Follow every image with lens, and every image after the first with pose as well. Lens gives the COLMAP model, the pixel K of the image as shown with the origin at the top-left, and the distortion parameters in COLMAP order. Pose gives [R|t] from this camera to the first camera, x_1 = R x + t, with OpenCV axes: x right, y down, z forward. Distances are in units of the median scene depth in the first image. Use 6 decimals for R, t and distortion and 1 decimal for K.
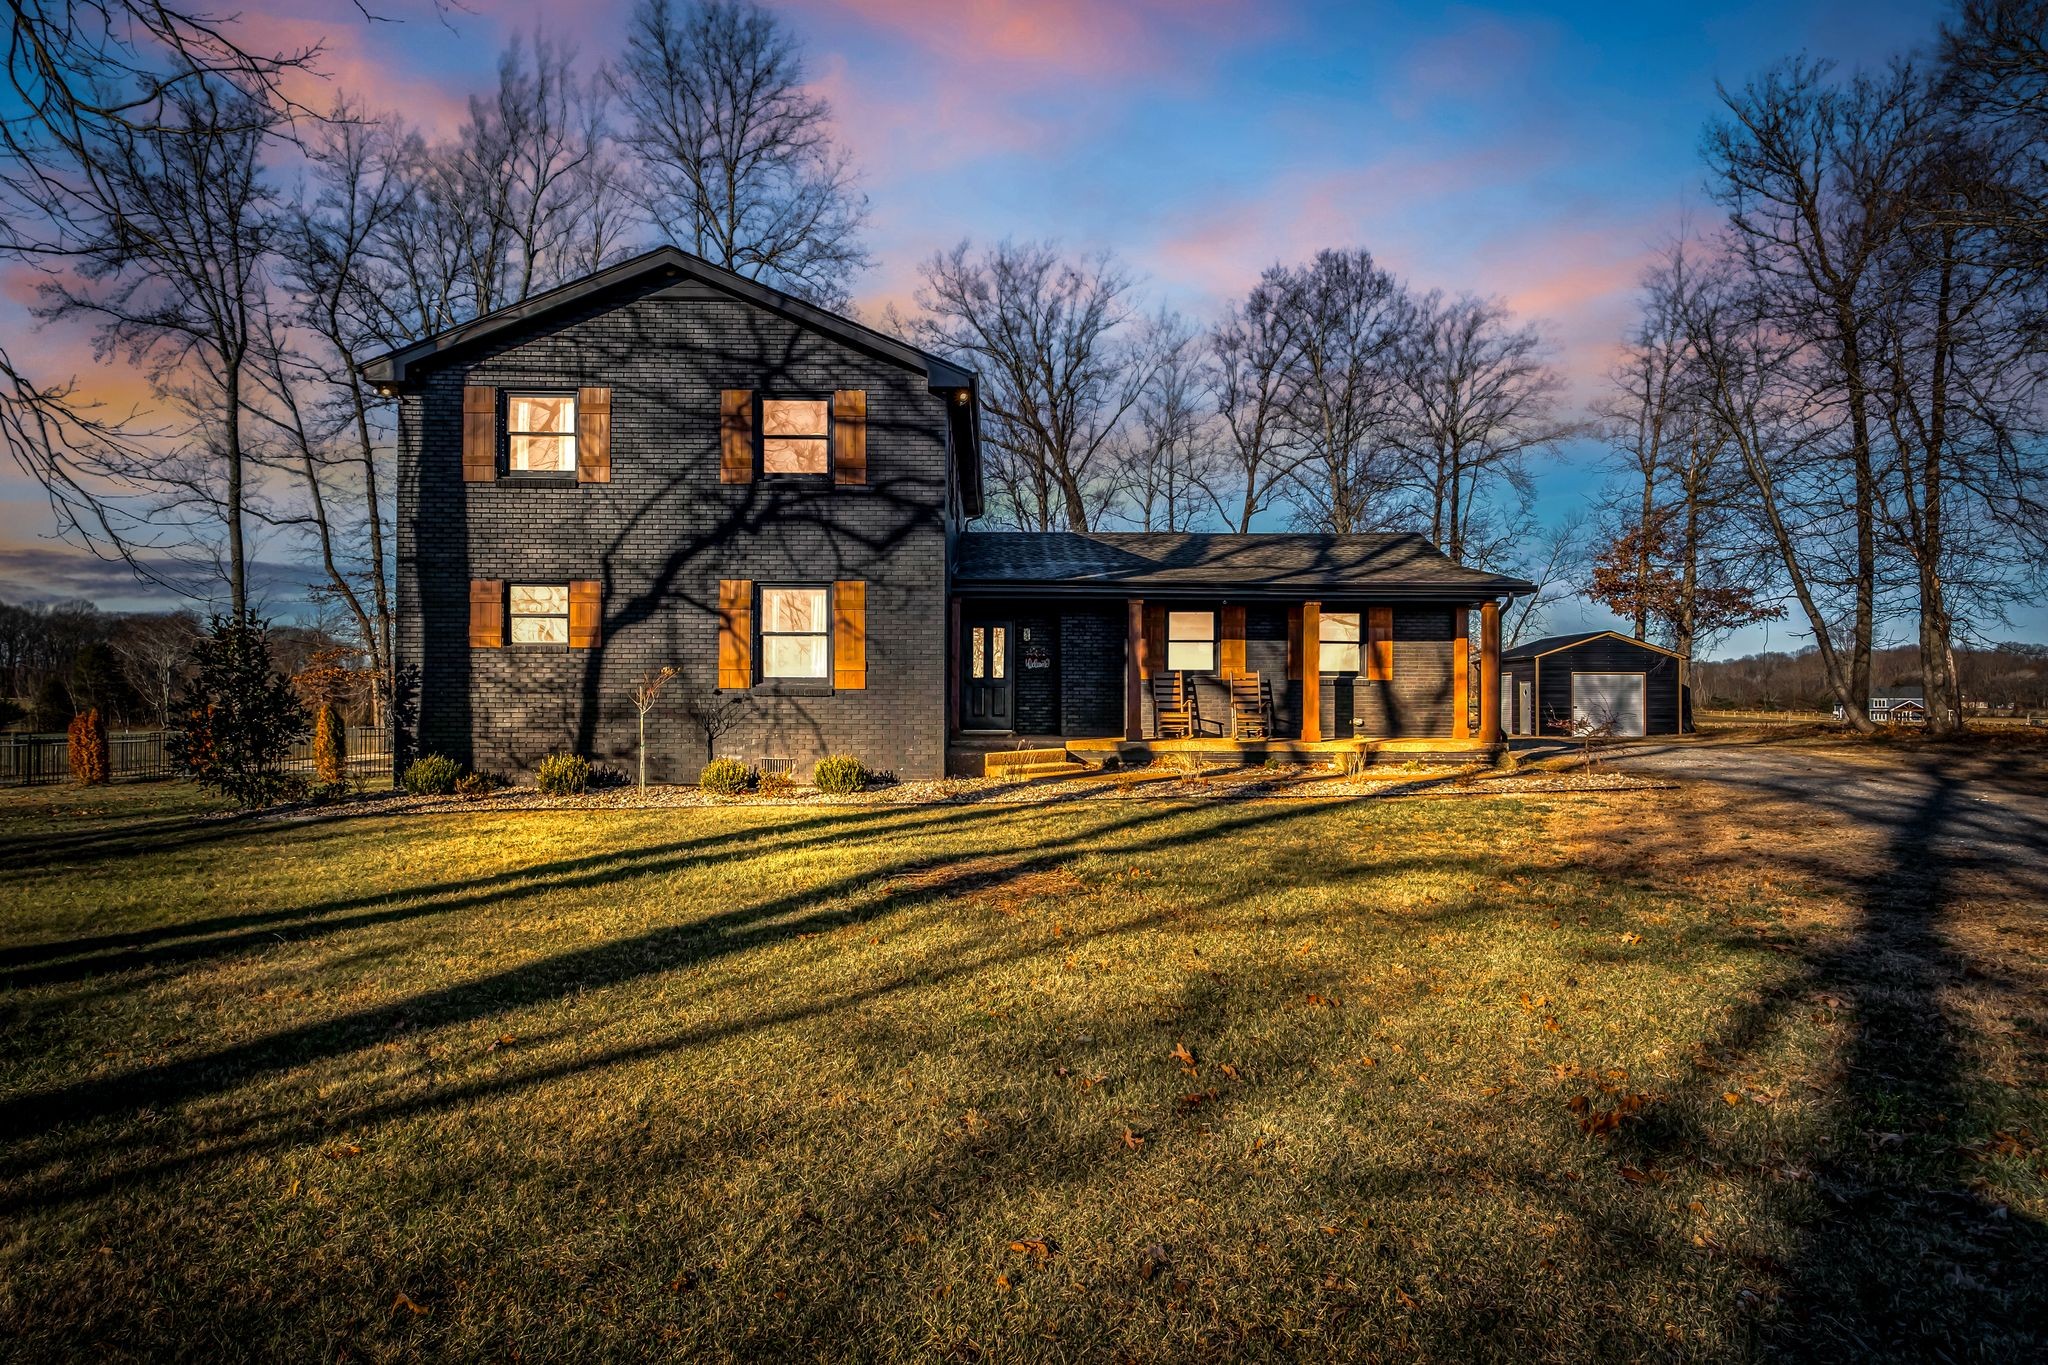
lens RADIAL K [[894.5, 0, 1026.2], [0, 894.5, 684.0], [0, 0, 1]] dist [0.002177, 0.002006]
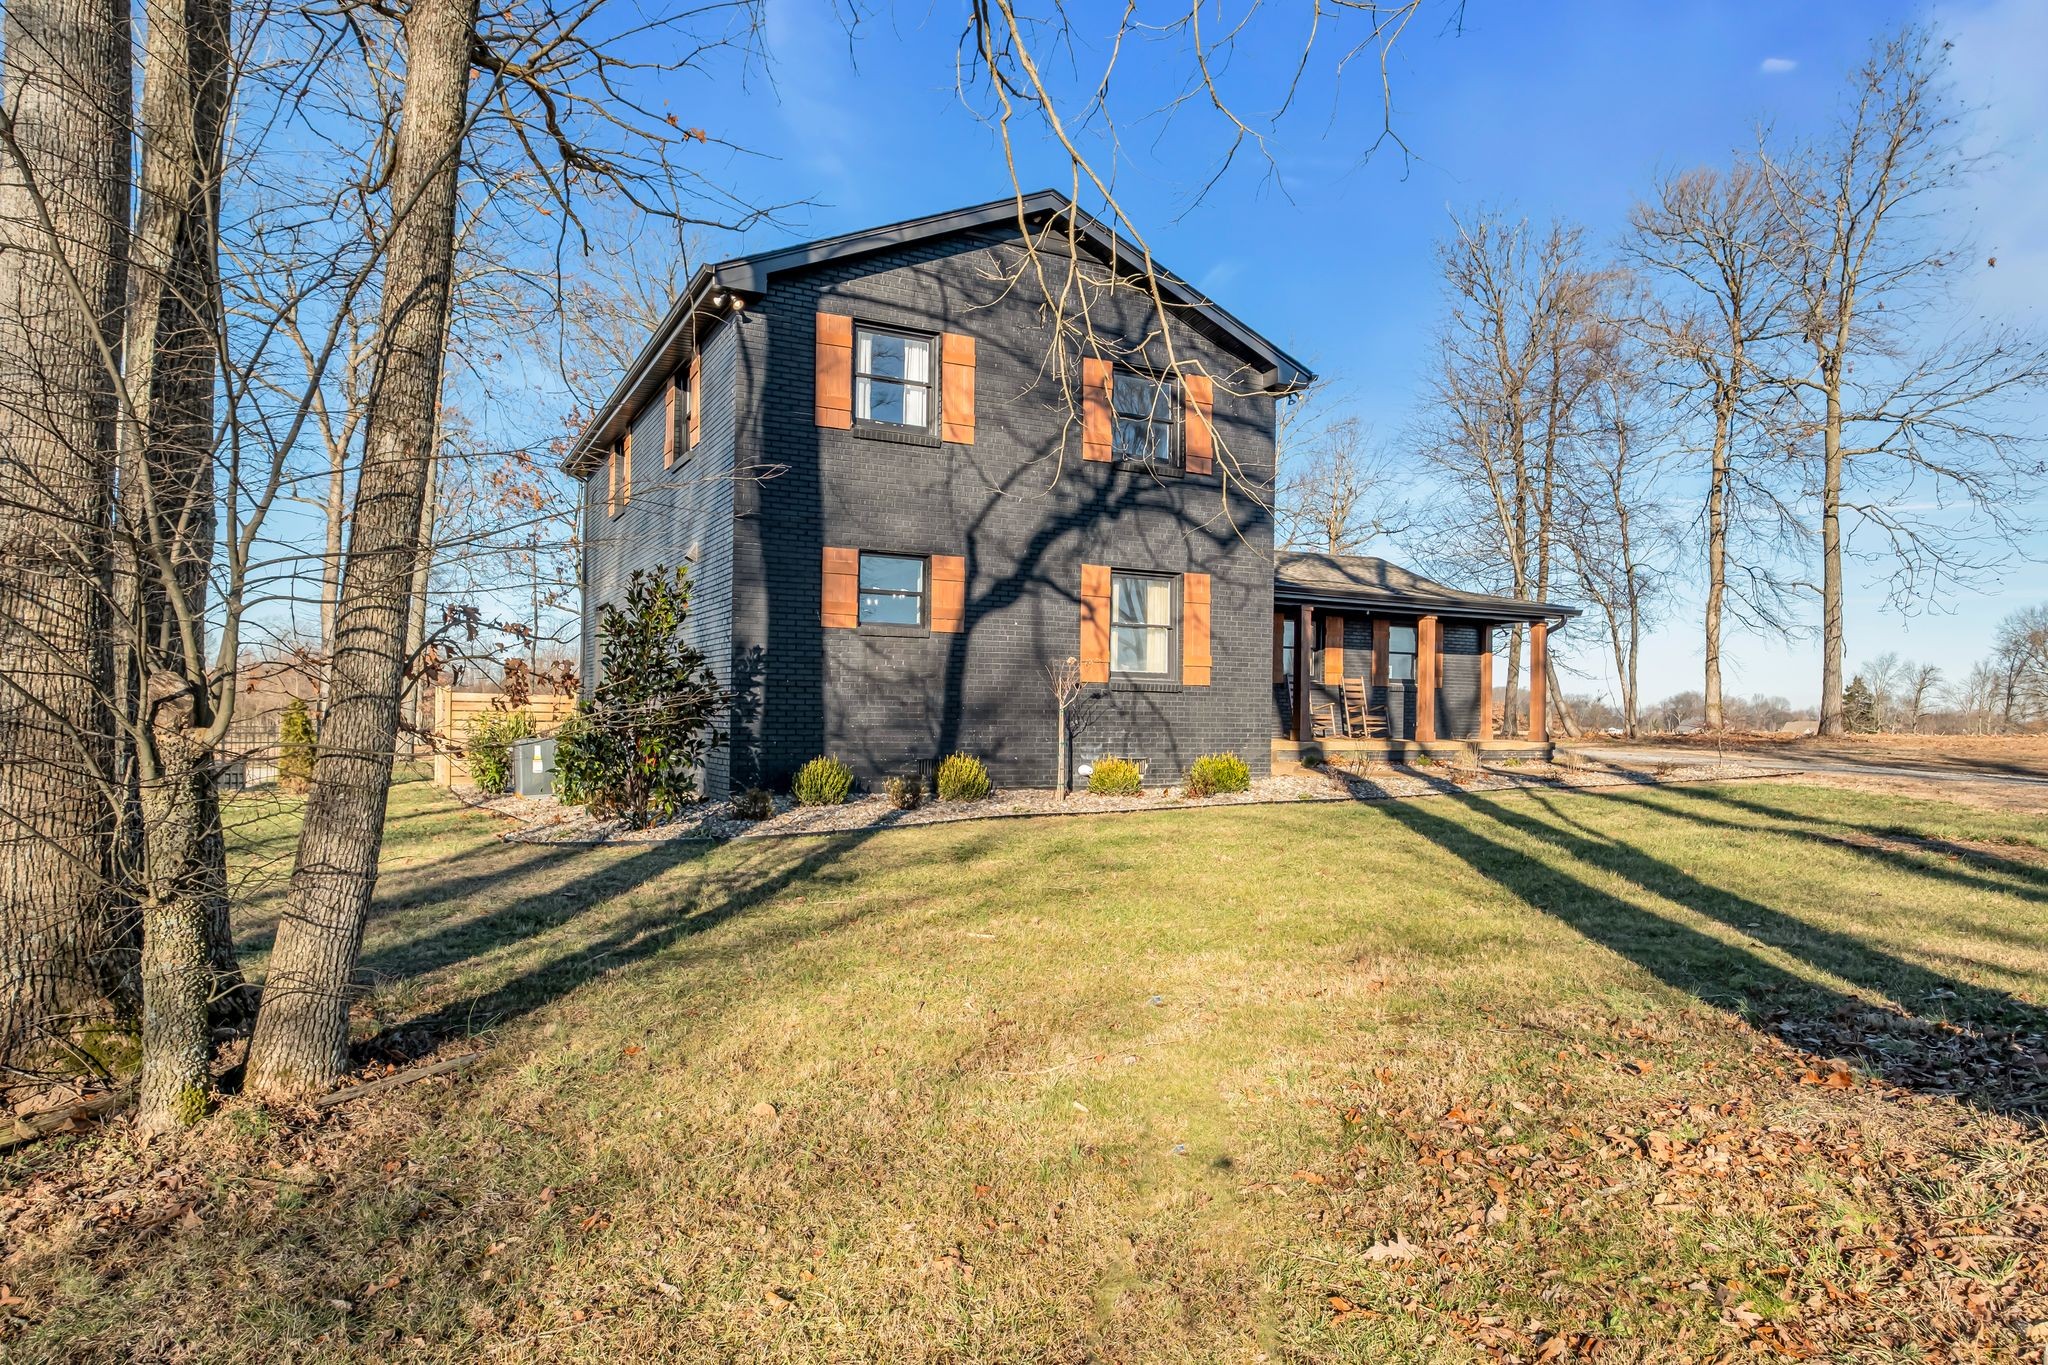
lens RADIAL K [[894.5, 0, 1024.8], [0, 894.5, 686.9], [0, 0, 1]] dist [0.002177, 0.002006]
pose [[0.941462, 0.019886, 0.336533, -0.706029], [-0.020480, 0.999789, -0.001784, 0.010970], [-0.336497, -0.005213, 0.941670, 0.154595]]
